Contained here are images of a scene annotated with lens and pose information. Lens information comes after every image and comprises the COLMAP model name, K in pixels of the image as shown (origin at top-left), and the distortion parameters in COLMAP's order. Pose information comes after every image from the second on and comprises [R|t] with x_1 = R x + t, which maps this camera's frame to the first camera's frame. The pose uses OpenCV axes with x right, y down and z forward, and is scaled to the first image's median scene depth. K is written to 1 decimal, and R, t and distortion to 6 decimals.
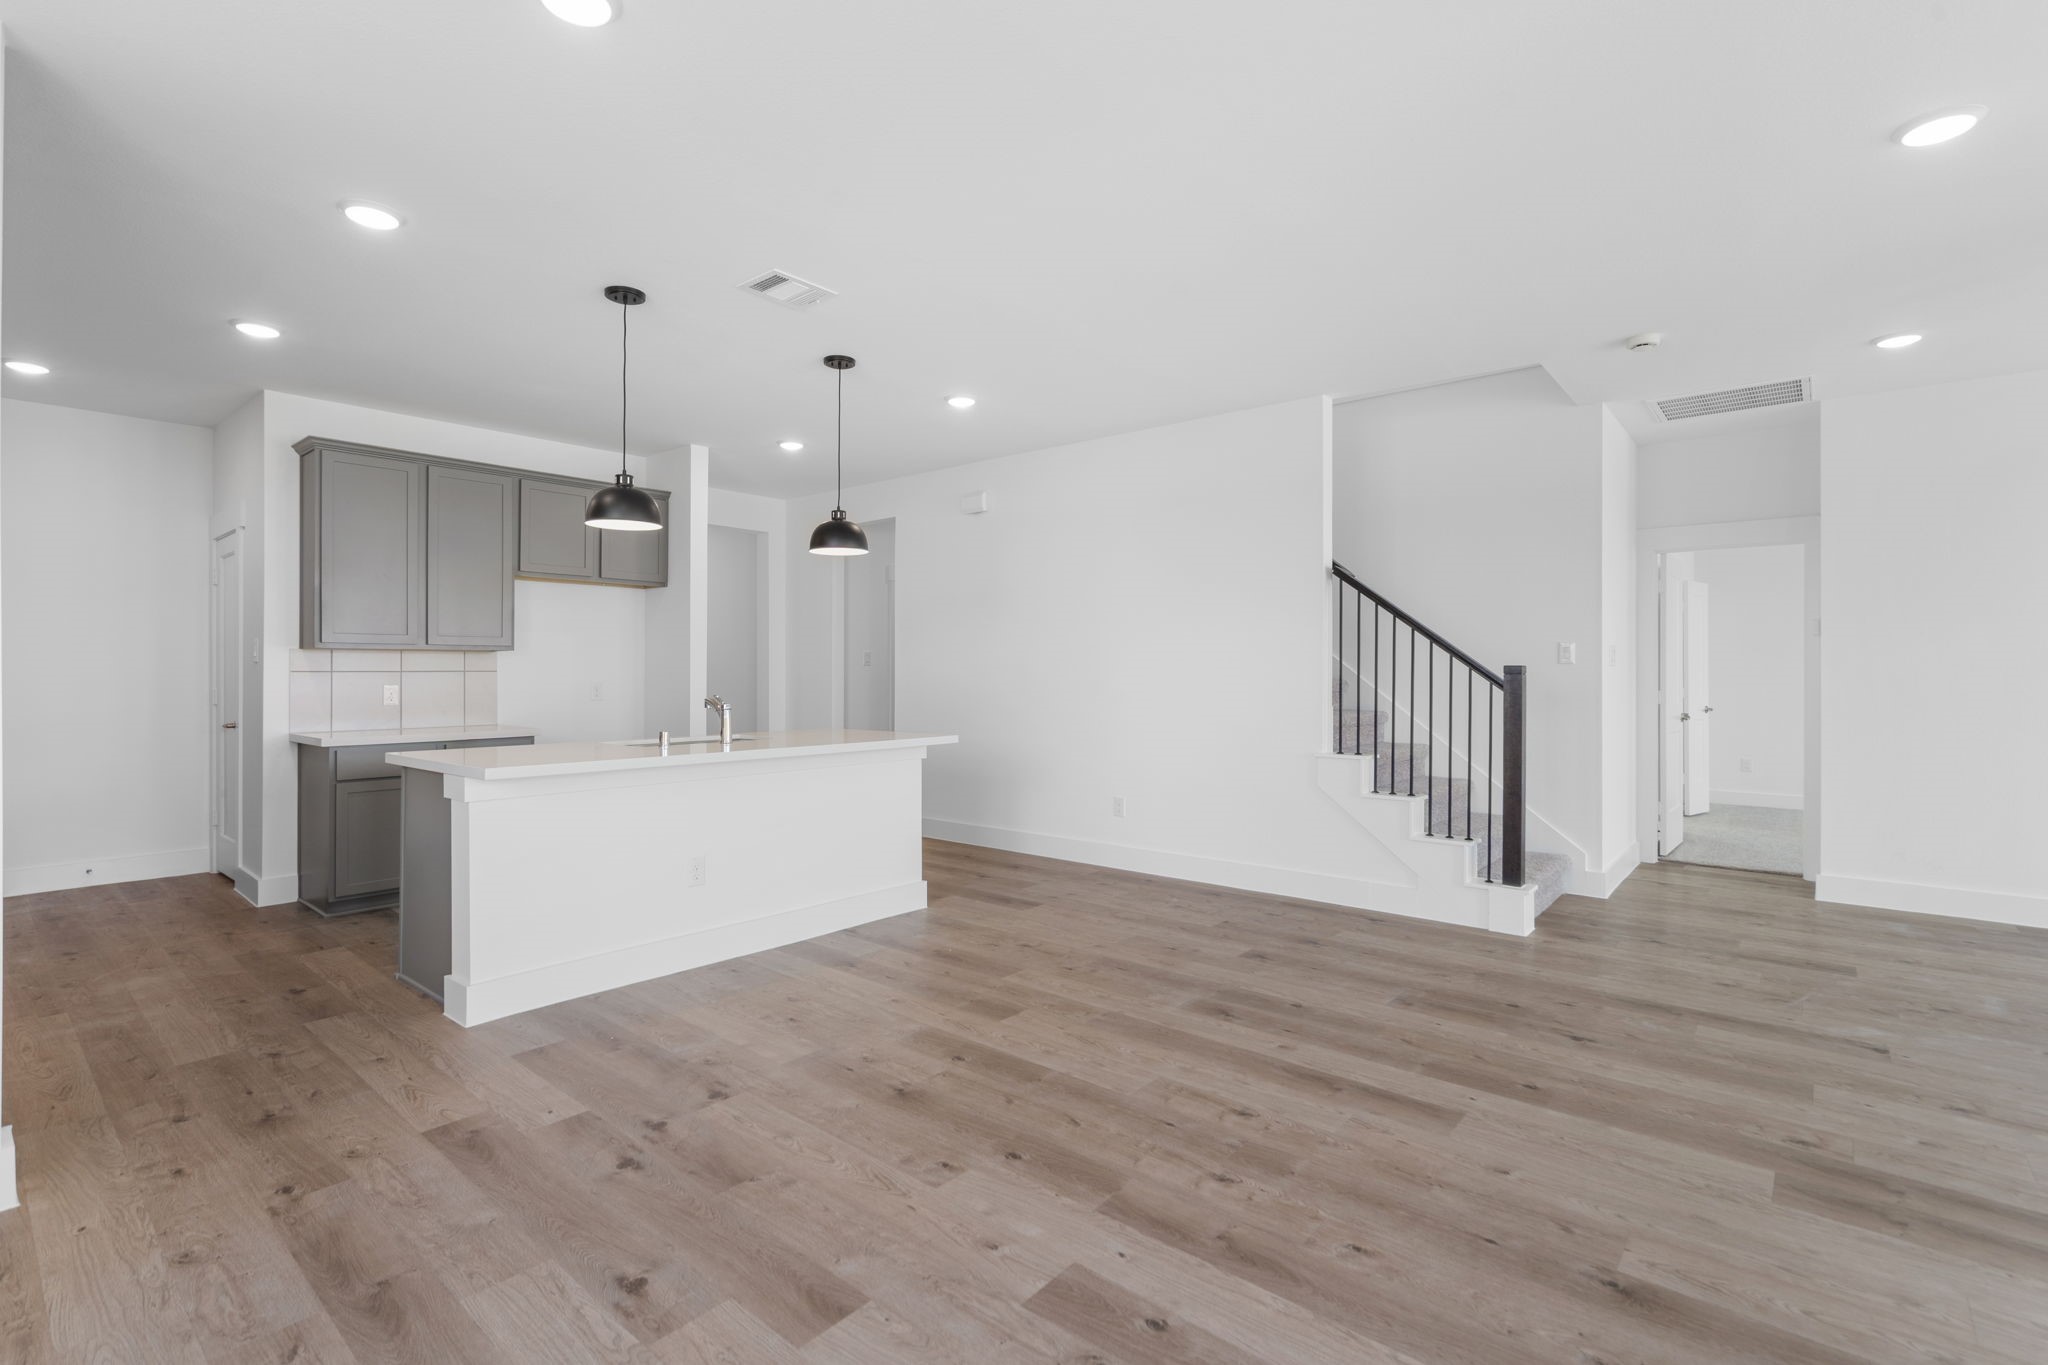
lens RADIAL K [[939.9, 0, 971.1], [0, 939.9, 628.9], [0, 0, 1]] dist [0.006087, 0.001070]
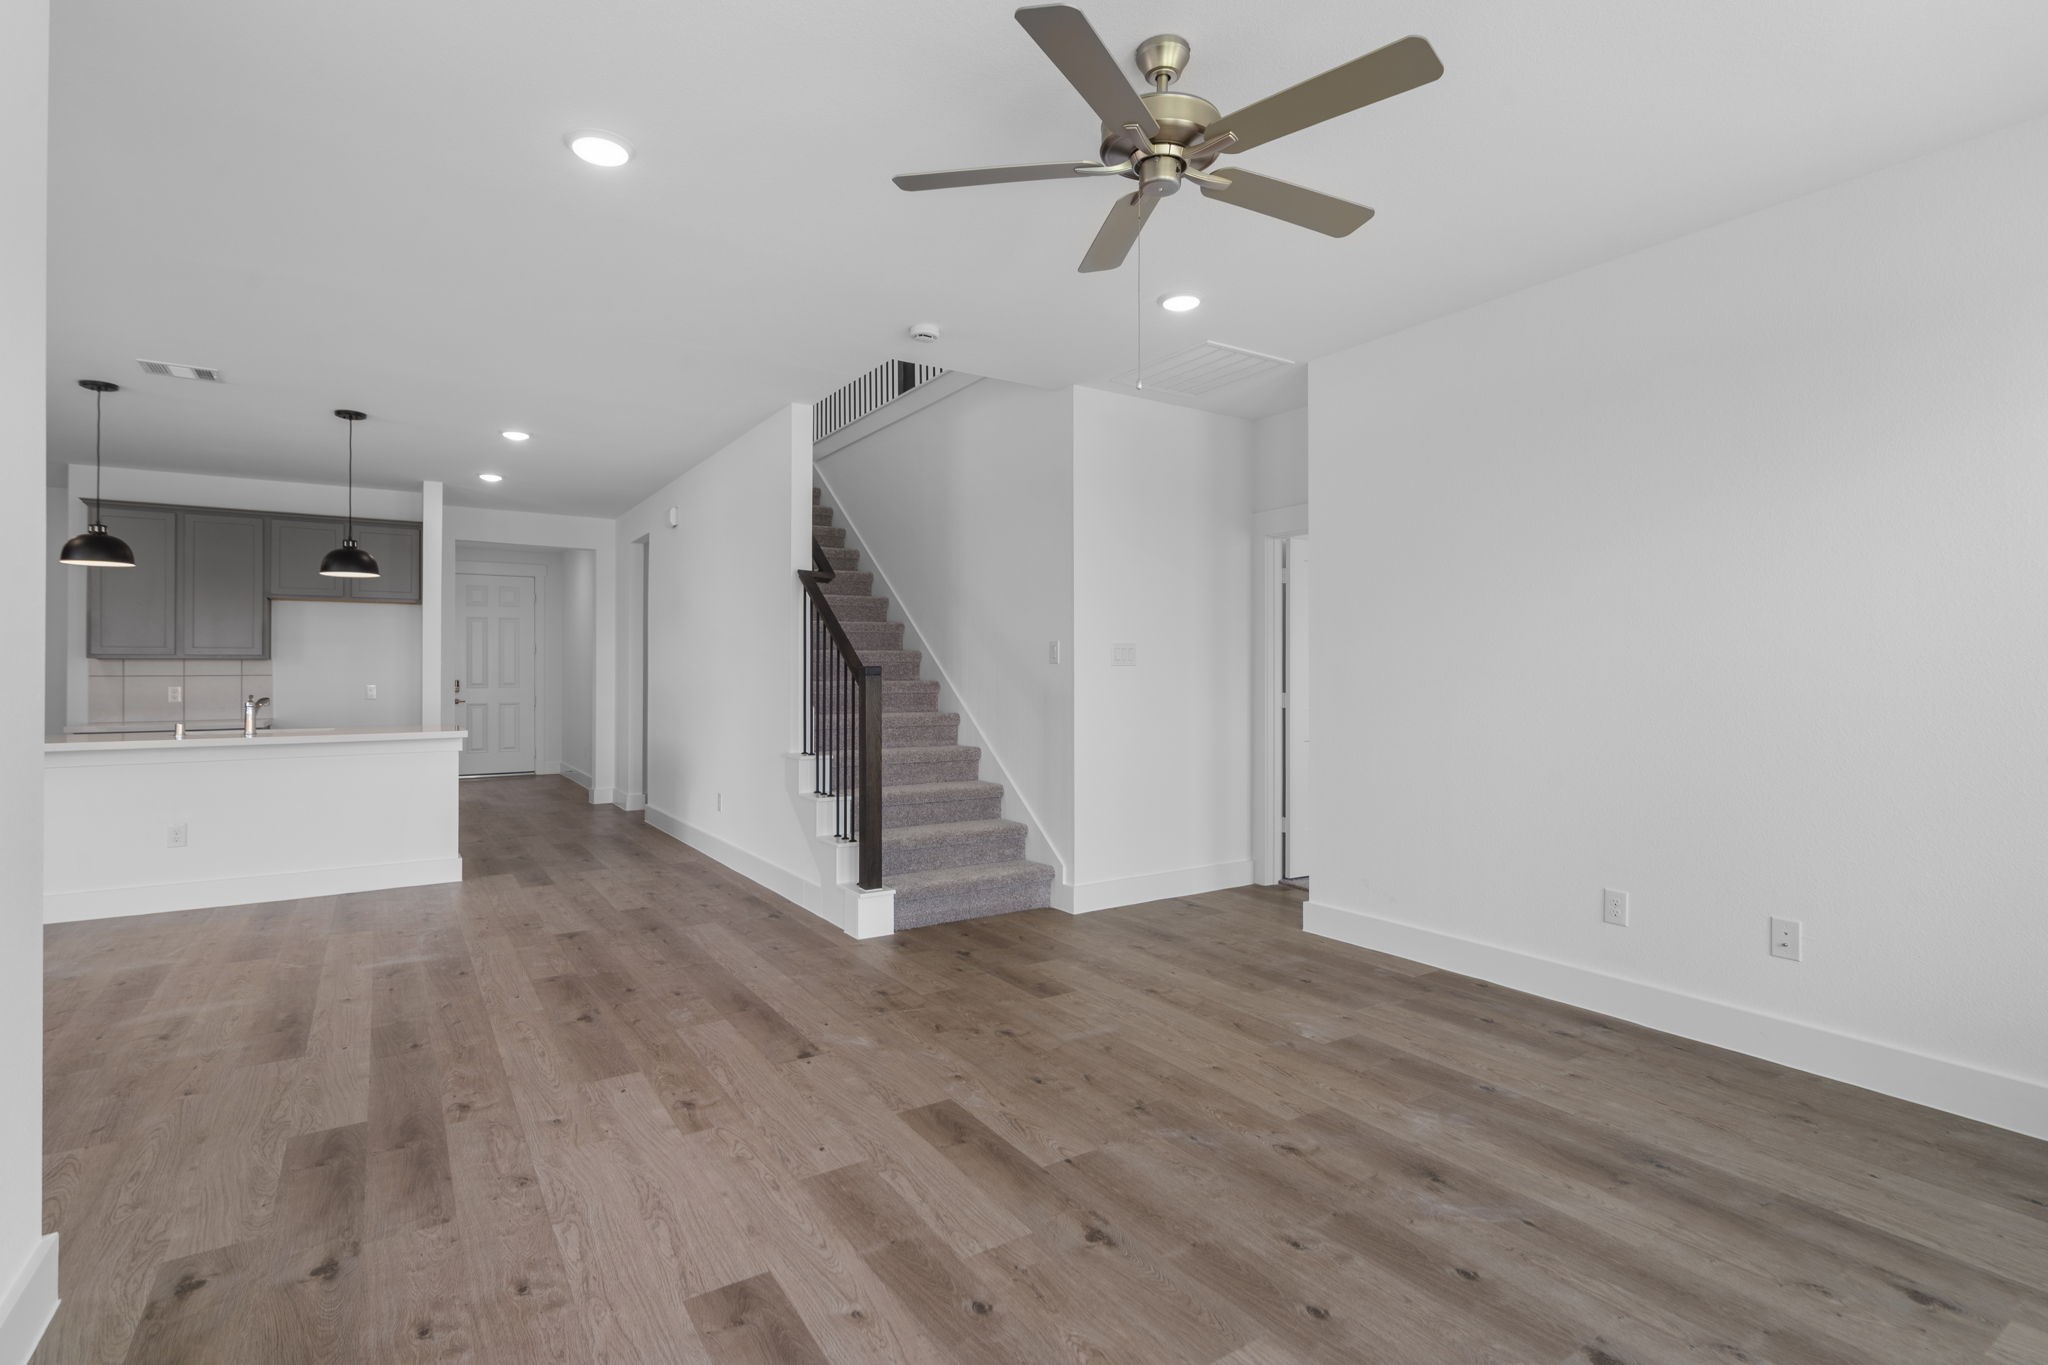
lens RADIAL K [[939.9, 0, 947.3], [0, 939.9, 670.9], [0, 0, 1]] dist [0.006087, 0.001070]
pose [[0.960304, -0.001192, -0.278954, 1.254848], [0.013465, 0.999023, 0.042082, -0.003781], [0.278632, -0.044167, 0.959382, 0.090366]]
